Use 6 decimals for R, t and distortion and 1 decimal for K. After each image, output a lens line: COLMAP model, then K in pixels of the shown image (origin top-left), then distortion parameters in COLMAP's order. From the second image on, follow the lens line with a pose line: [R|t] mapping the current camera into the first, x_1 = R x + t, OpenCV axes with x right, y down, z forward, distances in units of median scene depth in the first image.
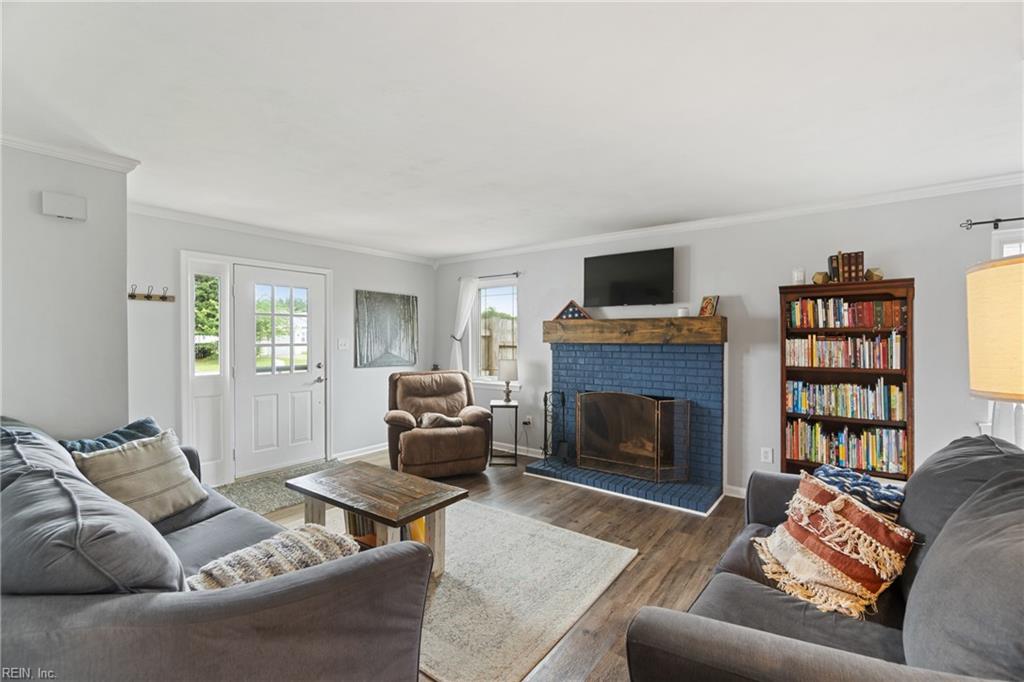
lens RADIAL K [[445.8, 0, 509.9], [0, 445.8, 341.2], [0, 0, 1]] dist [-0.002219, -0.000039]
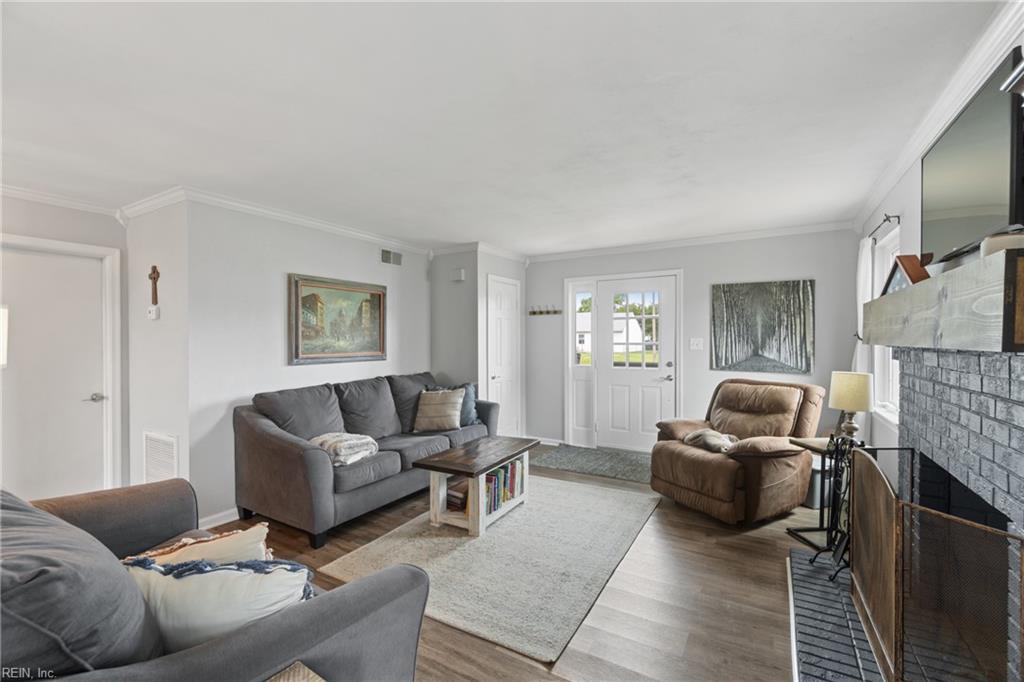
lens RADIAL K [[445.8, 0, 509.5], [0, 445.8, 340.4], [0, 0, 1]] dist [-0.002219, -0.000039]
pose [[0.104806, 0.004840, -0.994481, 0.561100], [-0.002061, 0.999987, 0.004650, -0.004693], [0.994491, 0.001562, 0.104815, 0.522255]]
